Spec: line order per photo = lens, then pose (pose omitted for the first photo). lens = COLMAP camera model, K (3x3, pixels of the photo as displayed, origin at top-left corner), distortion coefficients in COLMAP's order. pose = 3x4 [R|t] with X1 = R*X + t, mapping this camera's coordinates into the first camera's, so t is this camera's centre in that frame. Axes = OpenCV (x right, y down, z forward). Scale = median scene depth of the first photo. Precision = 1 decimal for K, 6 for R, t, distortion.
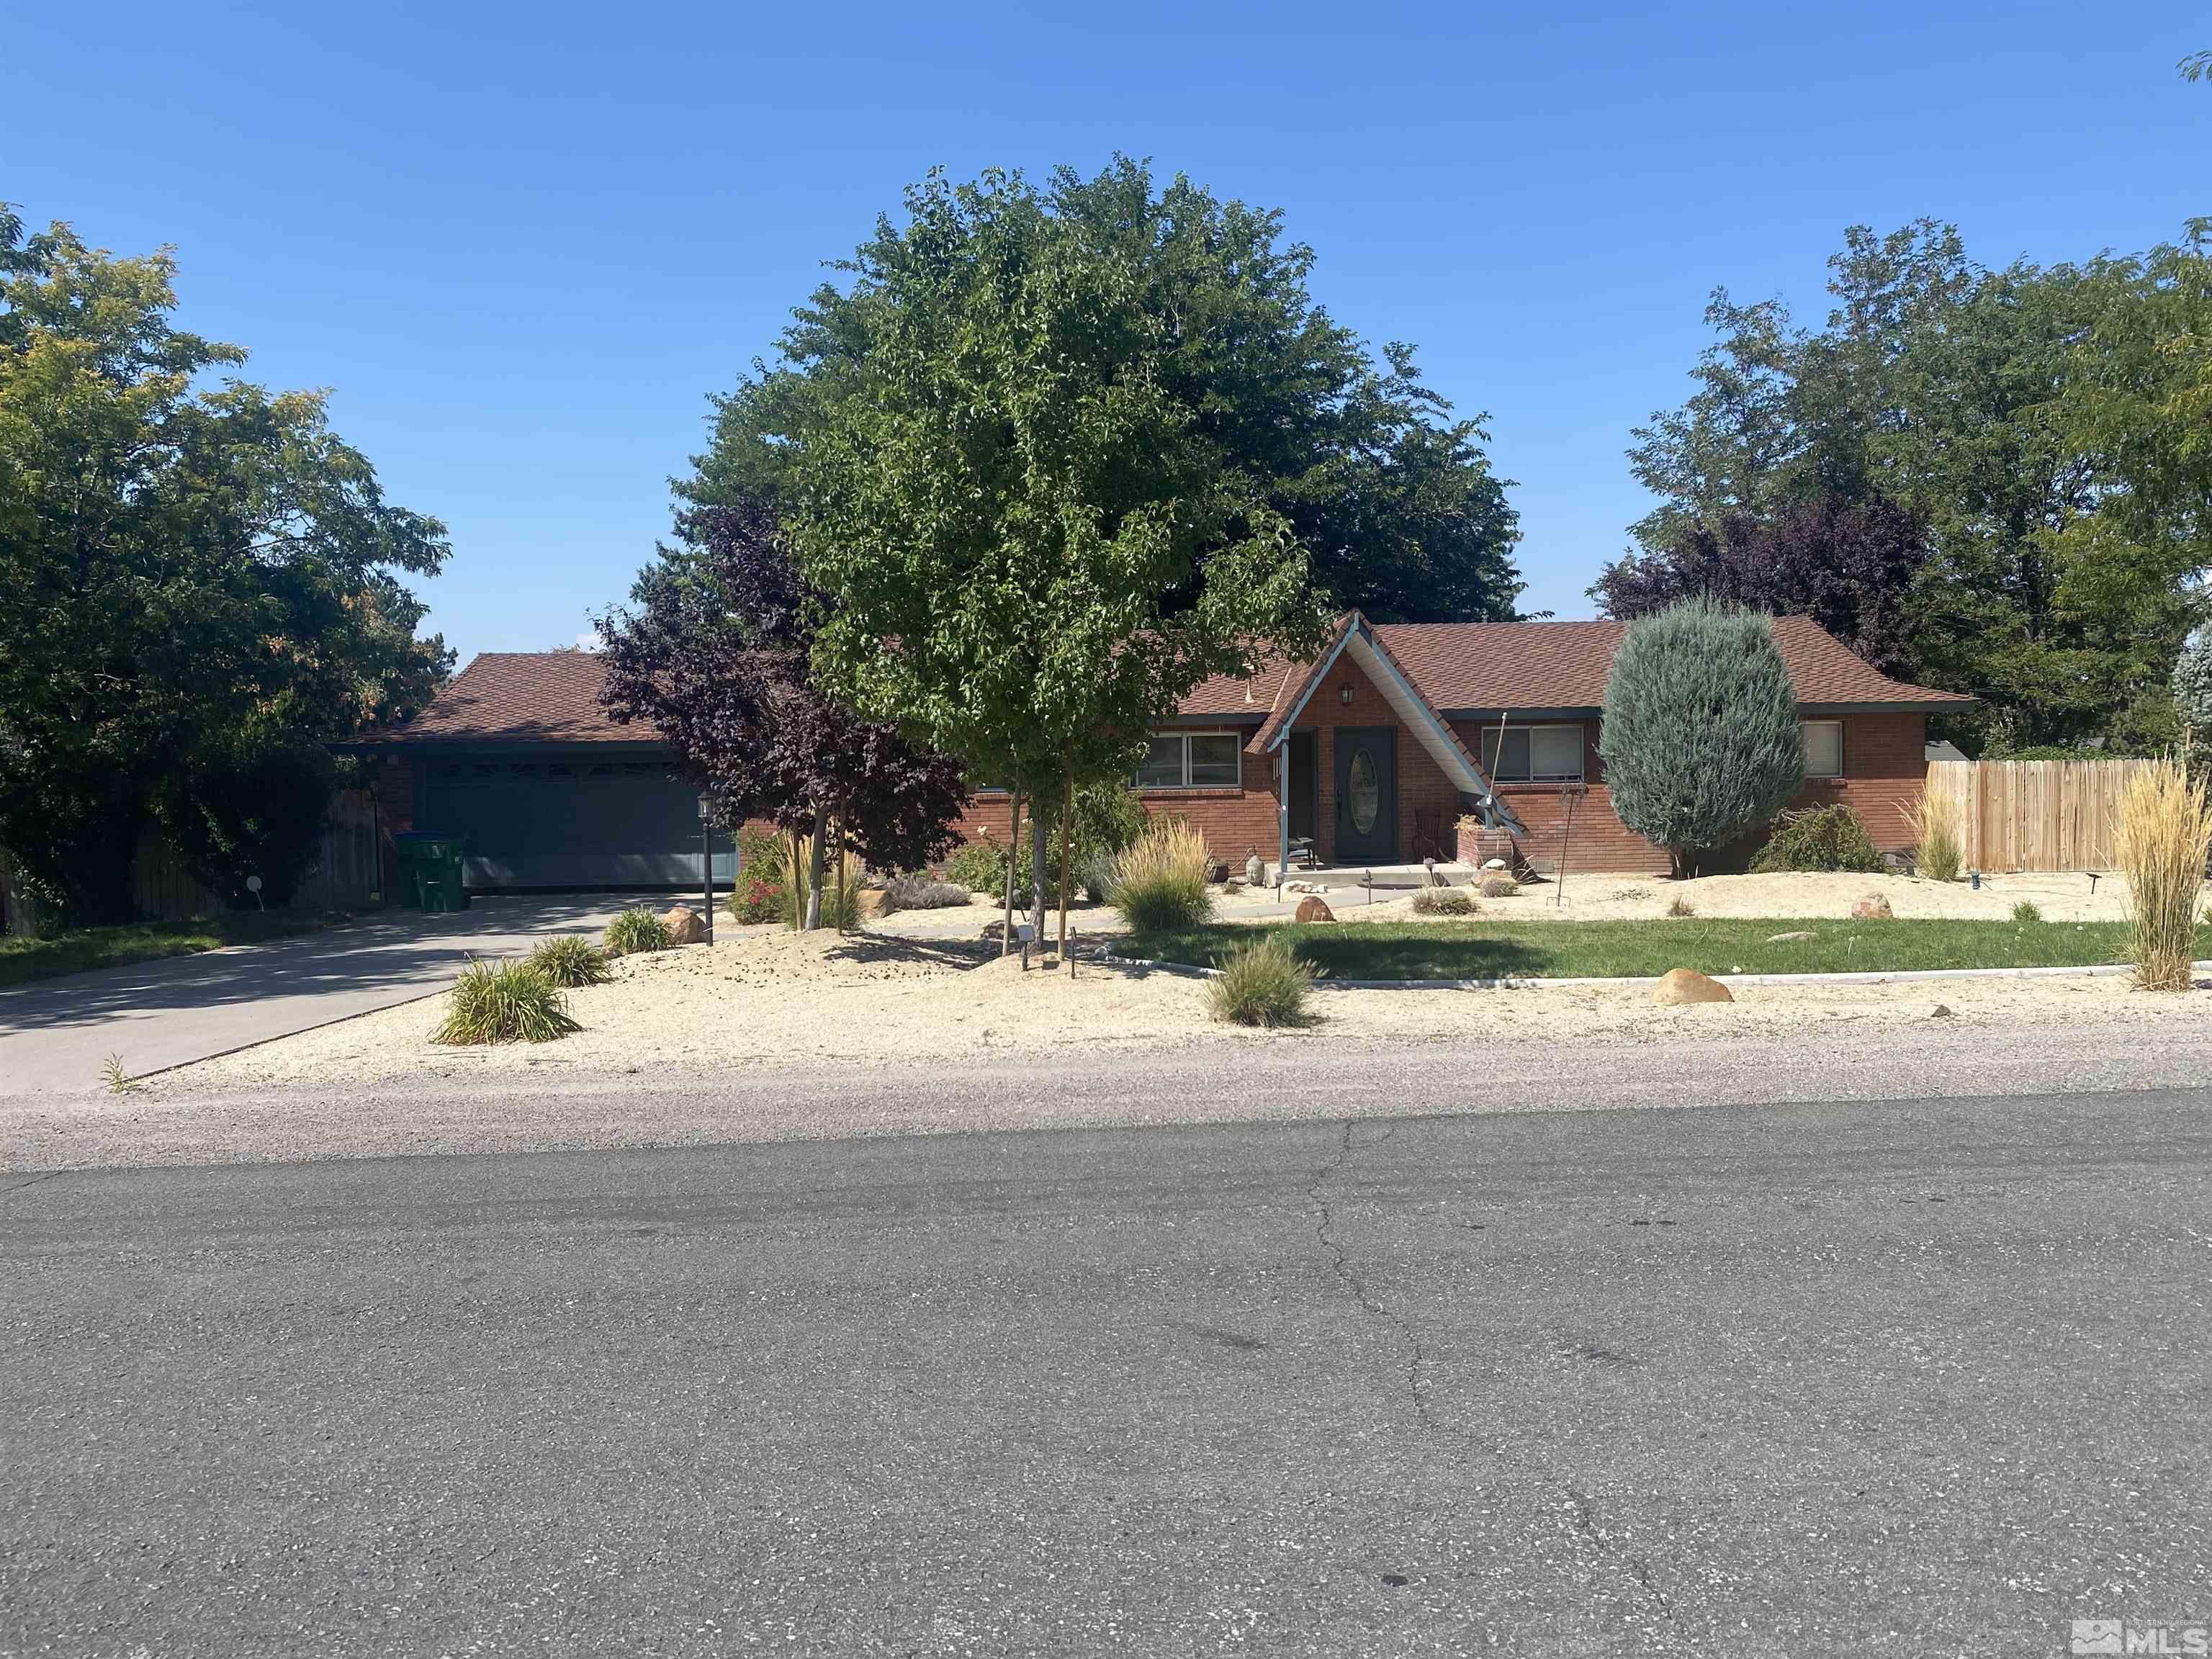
lens RADIAL K [[1676.4, 0, 1106.0], [0, 1676.4, 829.5], [0, 0, 1]] dist [0.039444, -0.007540]
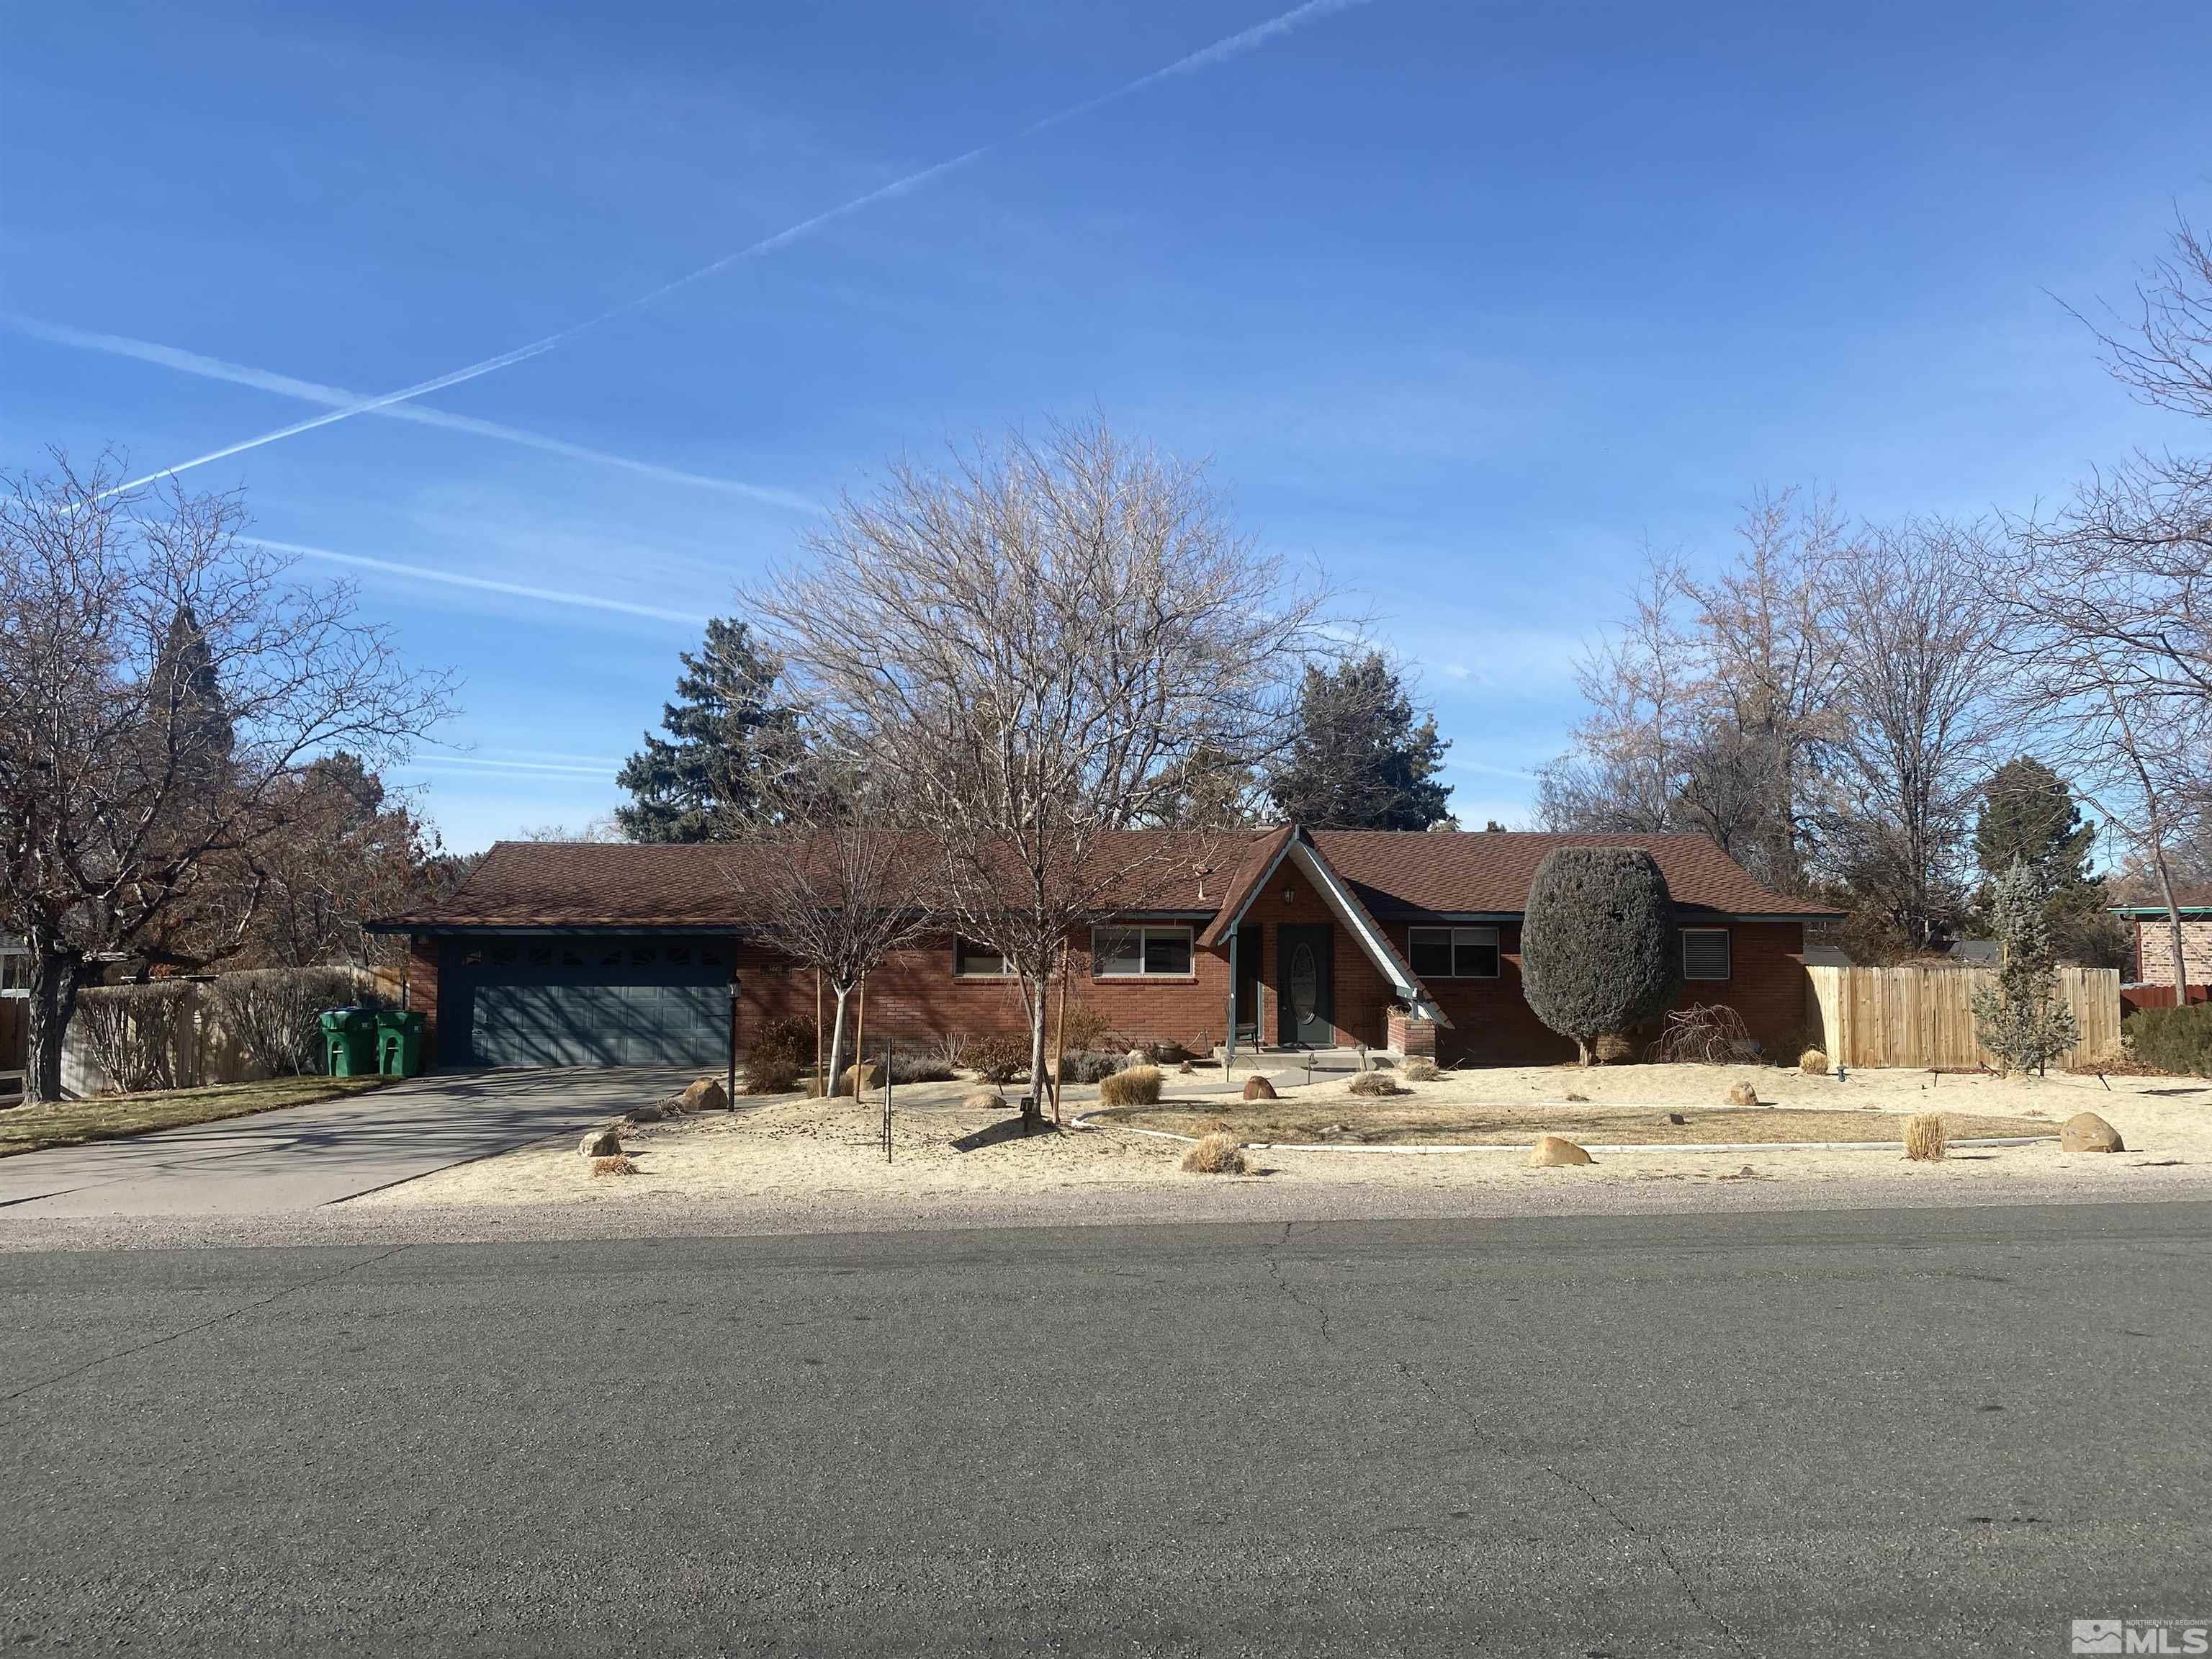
lens RADIAL K [[1676.4, 0, 1106.0], [0, 1676.4, 829.5], [0, 0, 1]] dist [0.039444, -0.007540]
pose [[0.999222, 0.021988, 0.032747, -0.015433], [-0.018353, 0.994043, -0.107429, -0.001685], [-0.034914, 0.106744, 0.993673, -0.106522]]
